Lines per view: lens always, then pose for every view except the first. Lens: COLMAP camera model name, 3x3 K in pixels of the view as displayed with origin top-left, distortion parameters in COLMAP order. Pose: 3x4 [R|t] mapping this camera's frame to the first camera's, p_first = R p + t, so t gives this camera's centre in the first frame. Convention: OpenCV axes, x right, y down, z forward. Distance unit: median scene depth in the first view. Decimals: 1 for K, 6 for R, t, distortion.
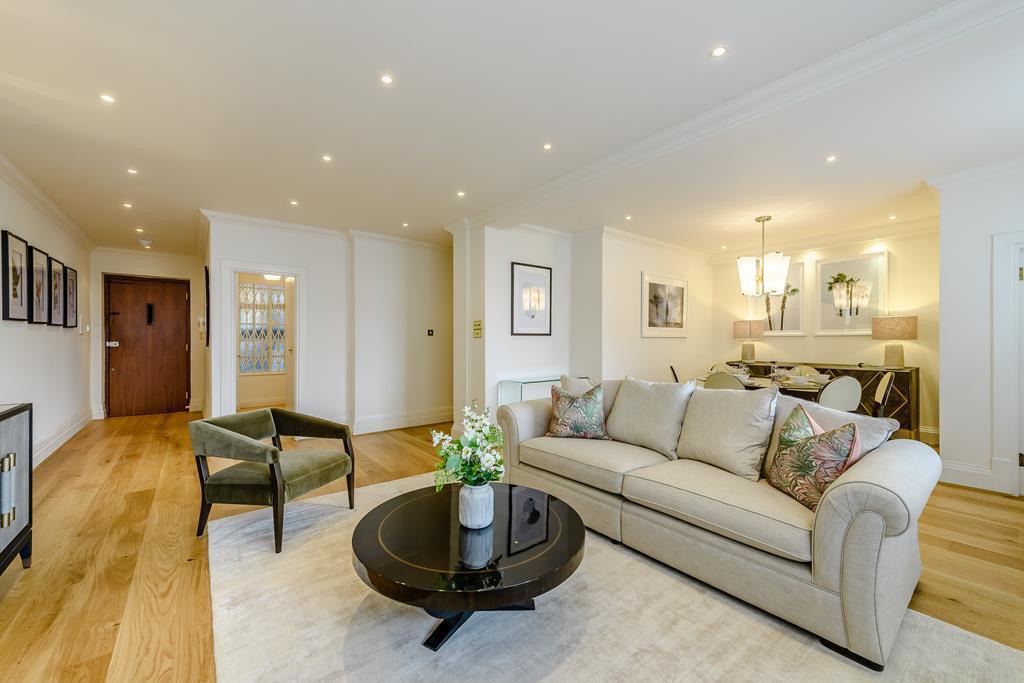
lens RADIAL K [[401.3, 0, 509.7], [0, 401.3, 338.2], [0, 0, 1]] dist [0.015606, -0.002458]
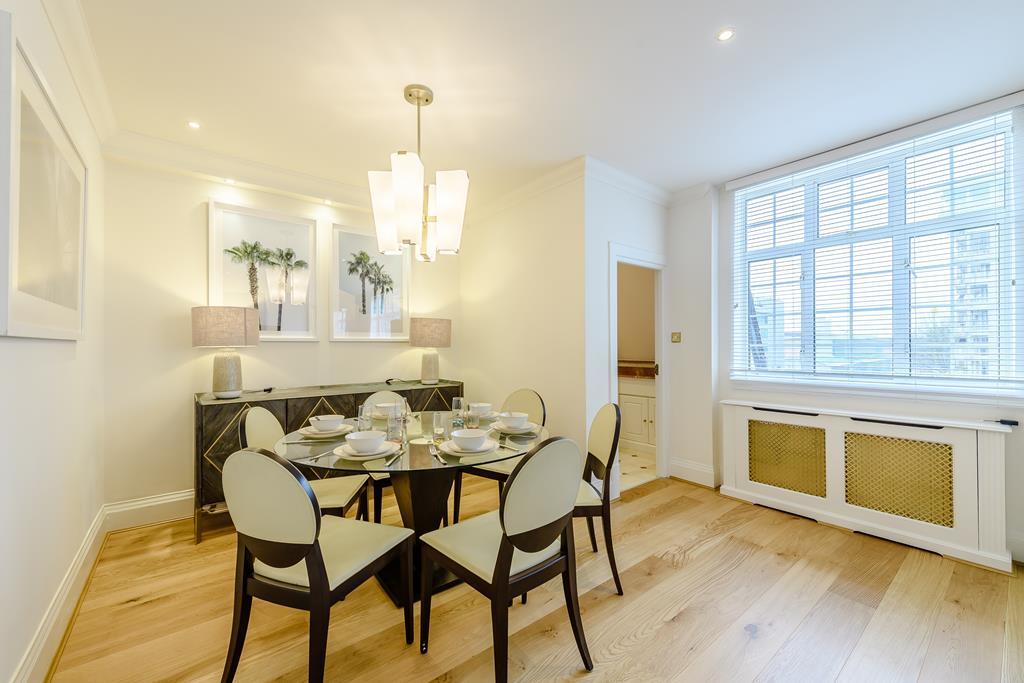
lens RADIAL K [[401.3, 0, 512.9], [0, 401.3, 345.6], [0, 0, 1]] dist [0.015606, -0.002458]
pose [[-0.014444, 0.004203, 0.999887, 0.129674], [-0.001033, 0.999991, -0.004218, 0.003583], [-0.999895, -0.001094, -0.014439, 0.789562]]
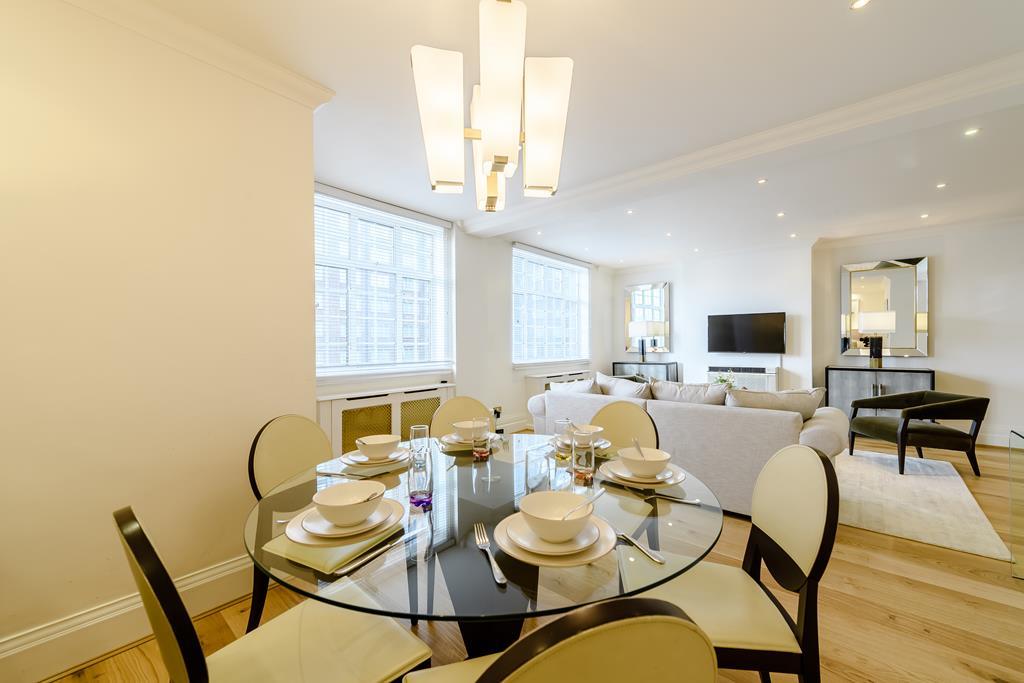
lens RADIAL K [[401.3, 0, 514.3], [0, 401.3, 342.5], [0, 0, 1]] dist [0.015606, -0.002458]
pose [[-0.982099, 0.005264, -0.188291, 0.584113], [0.007087, 0.999934, -0.009006, 0.007115], [0.188232, -0.010179, -0.982072, 1.142416]]
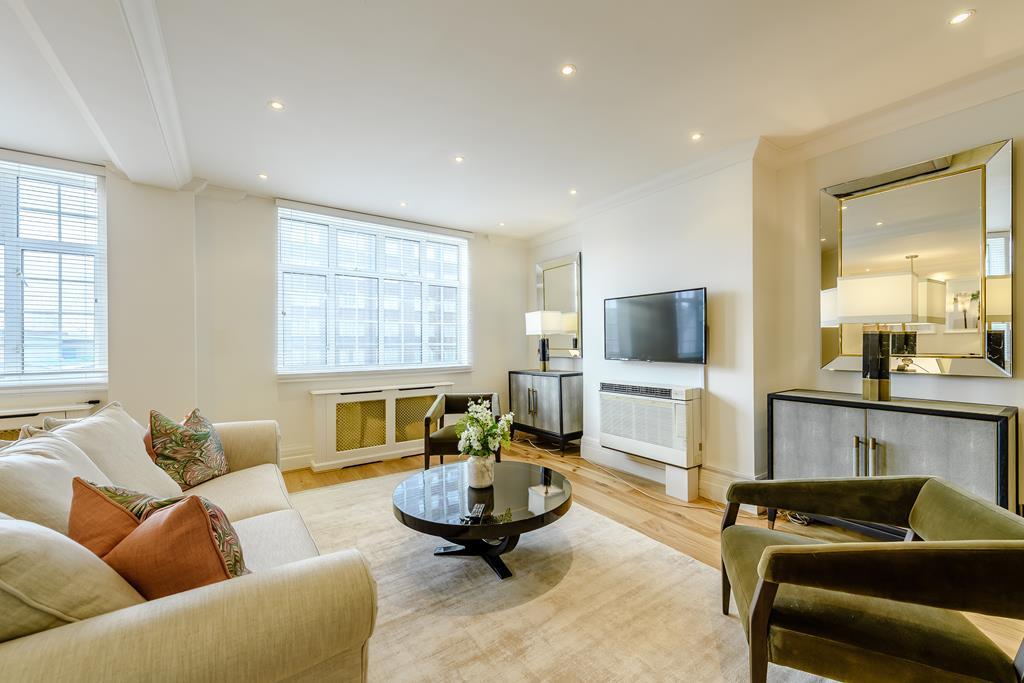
lens RADIAL K [[401.3, 0, 507.9], [0, 401.3, 344.4], [0, 0, 1]] dist [0.015606, -0.002458]
pose [[-0.998085, 0.005316, 0.061626, -0.088864], [0.005156, 0.999983, -0.002763, 0.003293], [-0.061640, -0.002440, -0.998095, 0.814273]]
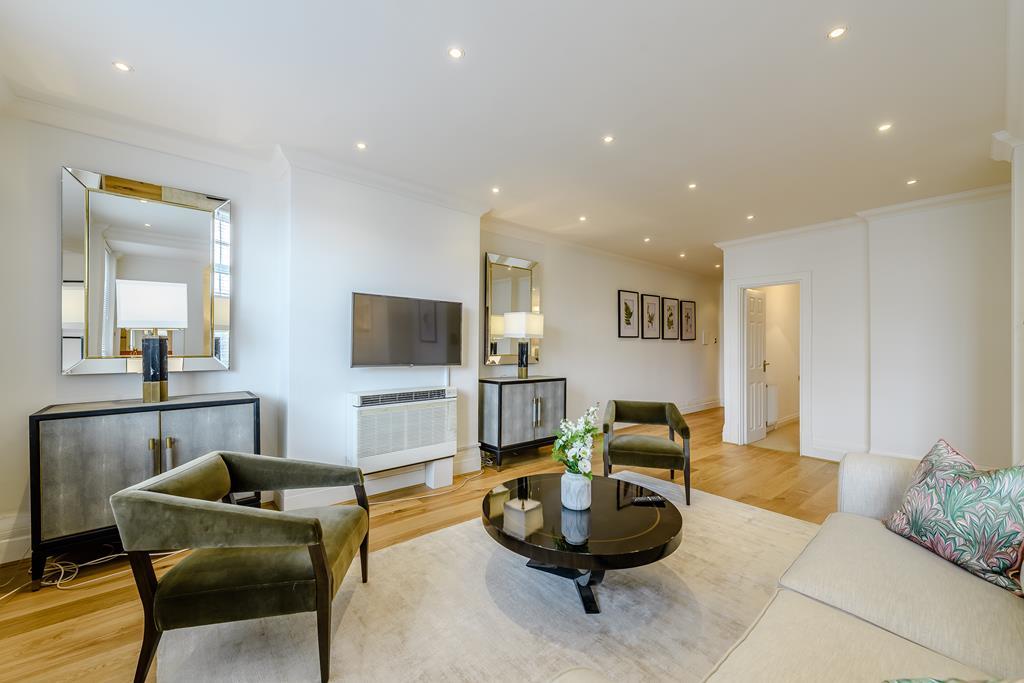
lens RADIAL K [[401.3, 0, 505.7], [0, 401.3, 345.1], [0, 0, 1]] dist [0.015606, -0.002458]
pose [[0.032998, -0.003135, -0.999451, 0.383681], [-0.002618, 0.999991, -0.003223, -0.001694], [0.999452, 0.002723, 0.032989, 0.264324]]
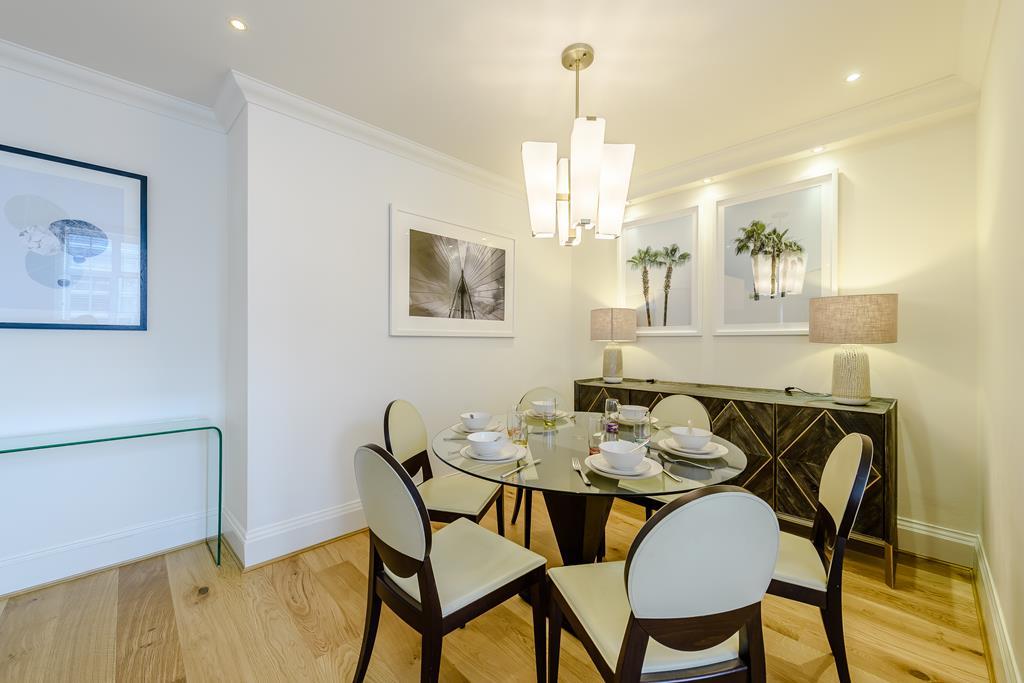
lens RADIAL K [[401.3, 0, 509.5], [0, 401.3, 338.1], [0, 0, 1]] dist [0.015606, -0.002458]
pose [[0.995069, 0.006333, 0.098986, 0.453788], [-0.006002, 0.999975, -0.003637, 0.001610], [-0.099007, 0.003025, 0.995082, 0.515616]]
